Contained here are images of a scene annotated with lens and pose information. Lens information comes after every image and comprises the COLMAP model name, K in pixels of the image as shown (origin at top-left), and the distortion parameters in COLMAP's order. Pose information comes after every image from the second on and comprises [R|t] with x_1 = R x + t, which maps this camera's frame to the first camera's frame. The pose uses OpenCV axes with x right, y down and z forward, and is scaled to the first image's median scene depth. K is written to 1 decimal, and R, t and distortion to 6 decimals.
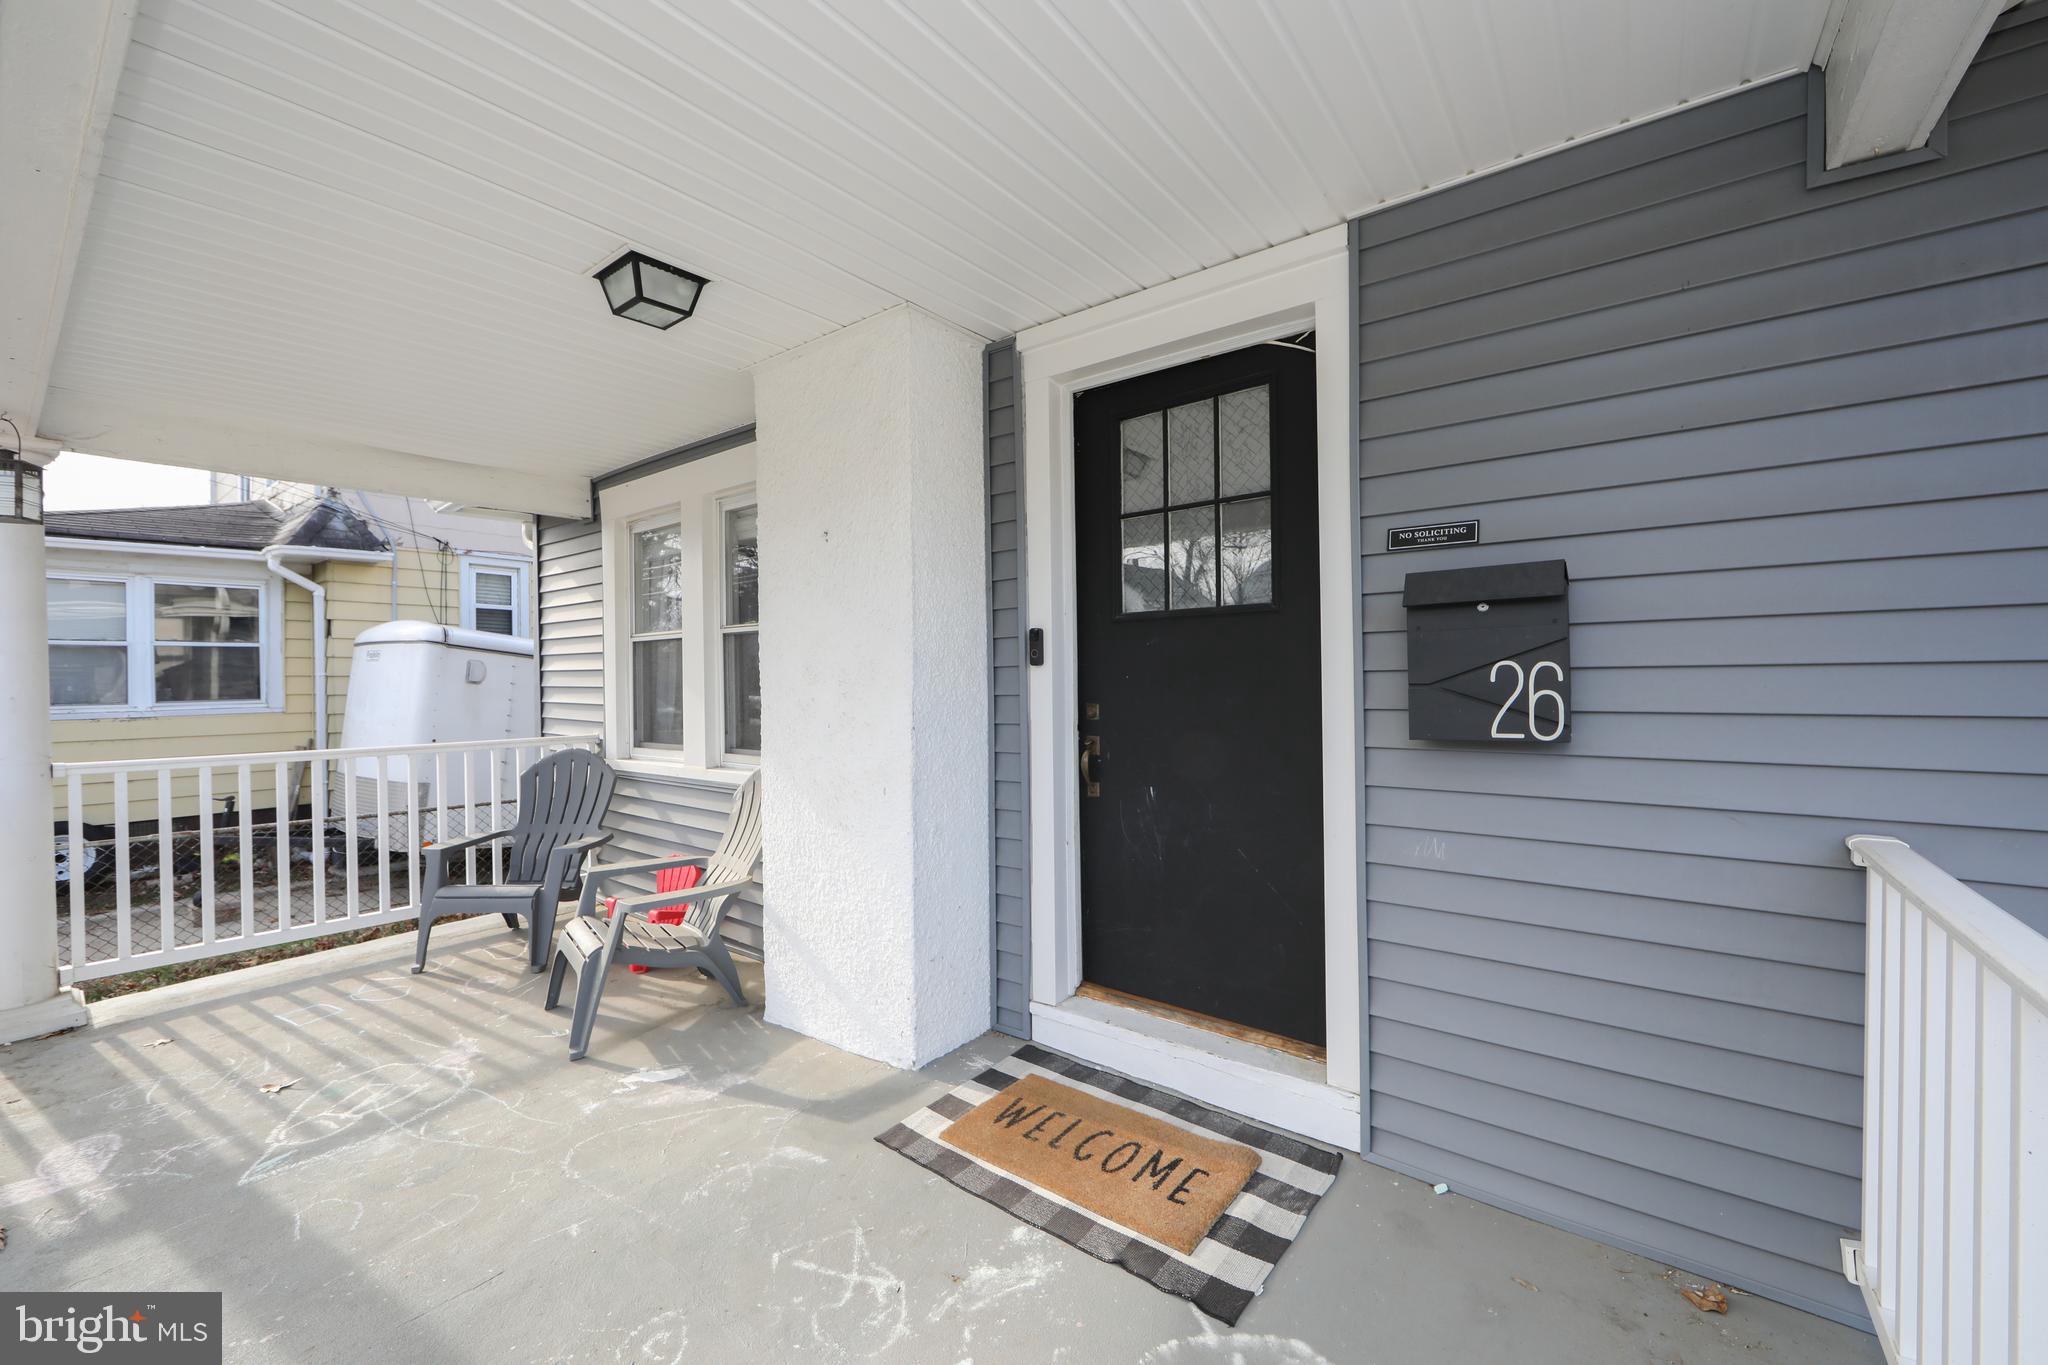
lens RADIAL K [[800.0, 0, 1024.0], [0, 800.0, 682.5], [0, 0, 1]] dist [-0.013472, 0.000093]
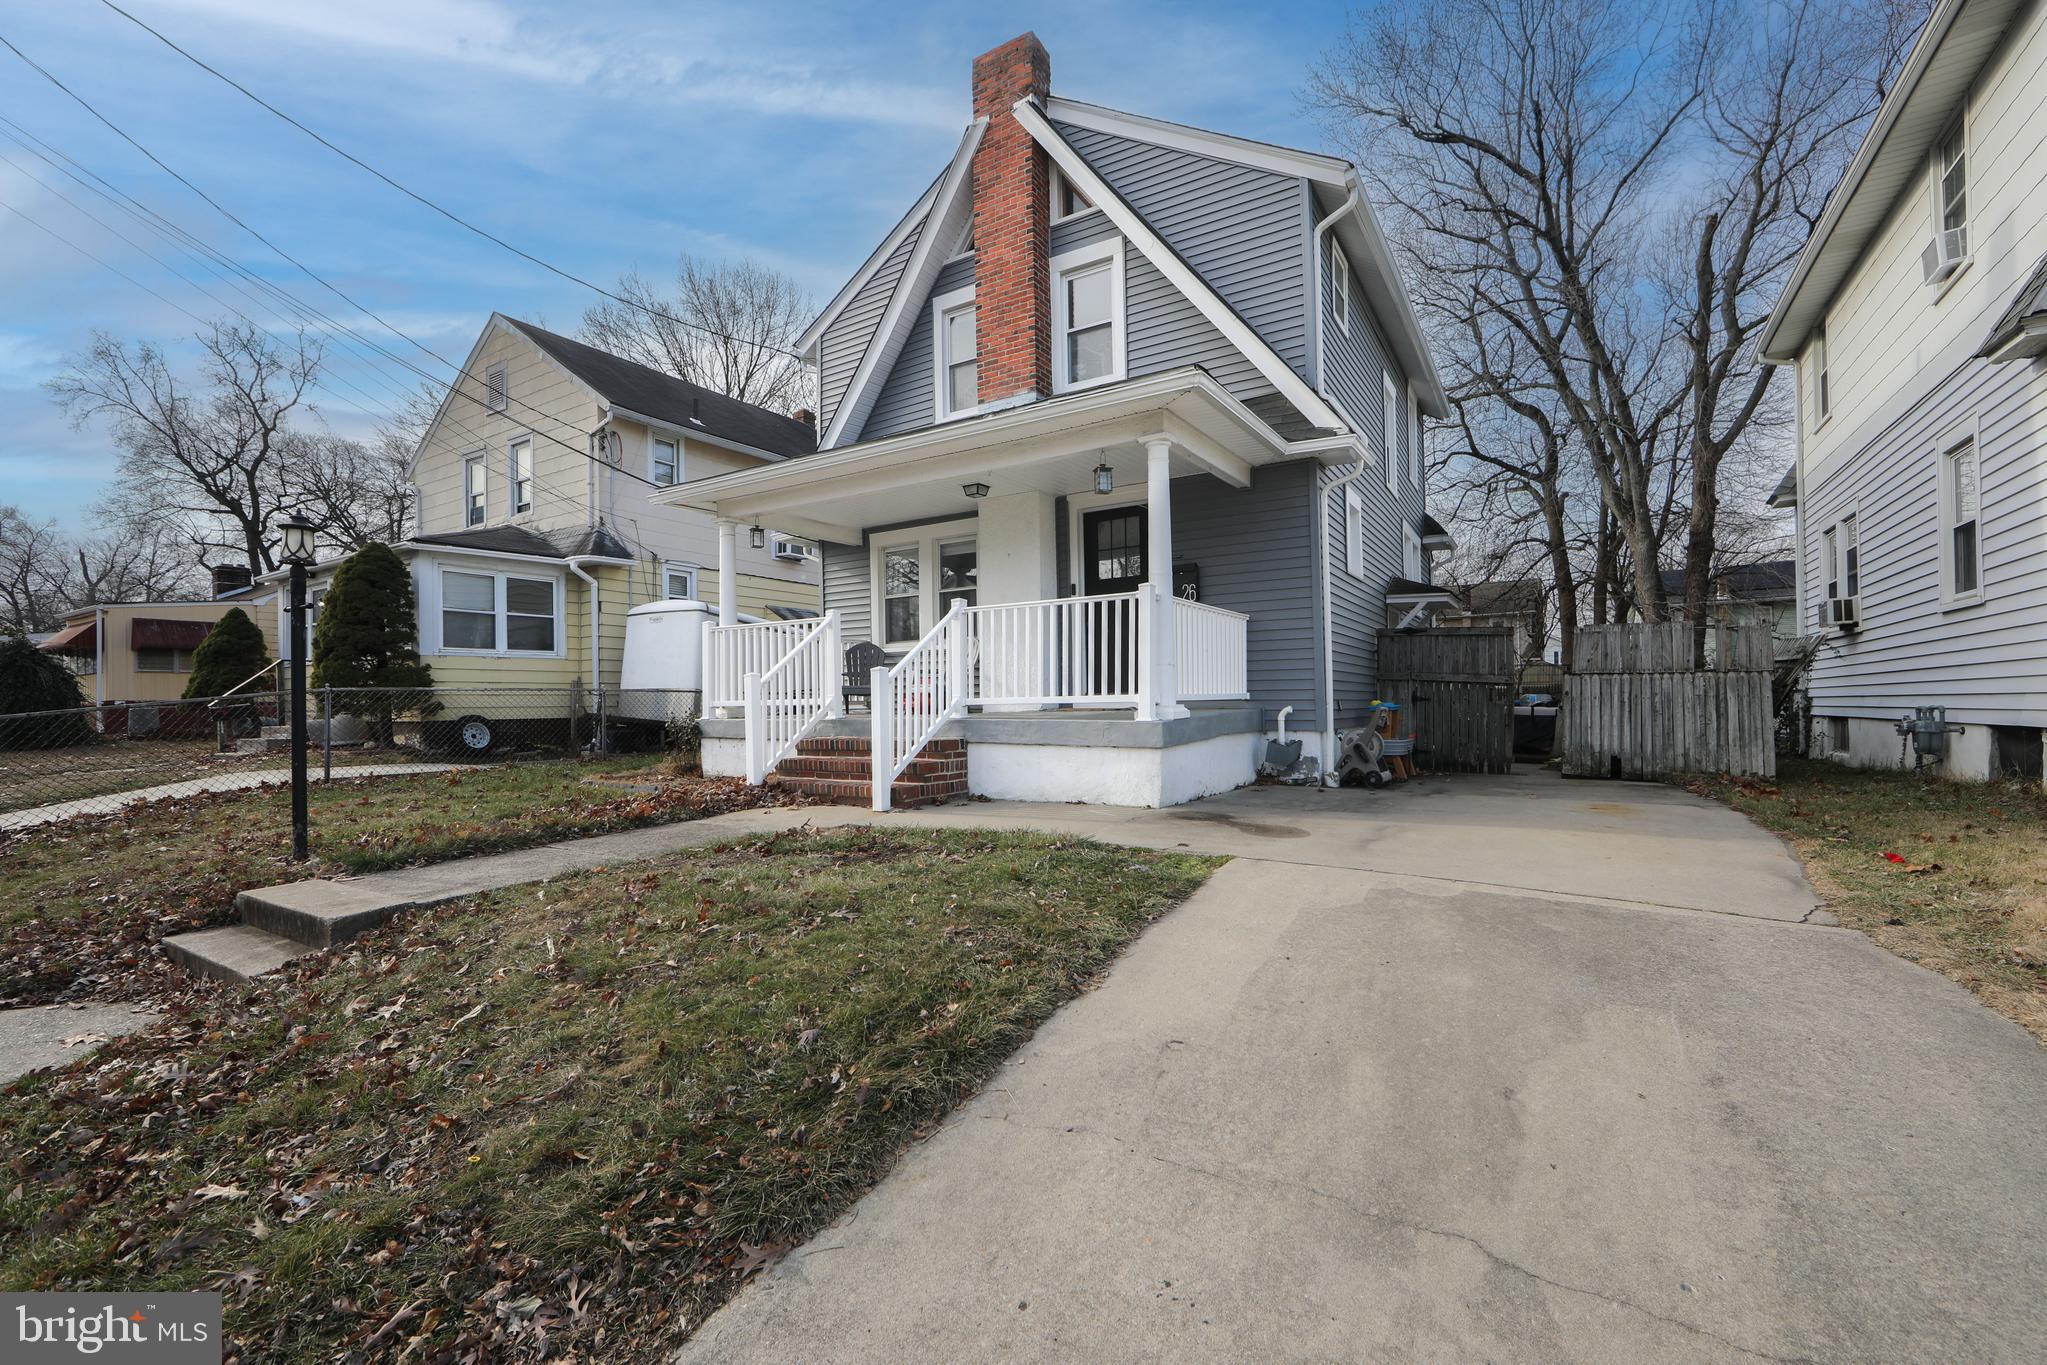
lens RADIAL K [[817.3, 0, 1023.5], [0, 817.3, 682.5], [0, 0, 1]] dist [-0.002303, -0.000152]
pose [[0.996658, -0.004612, 0.081553, -0.160671], [0.006540, 0.999705, -0.023388, 0.143962], [-0.081421, 0.023843, 0.996395, -0.806241]]
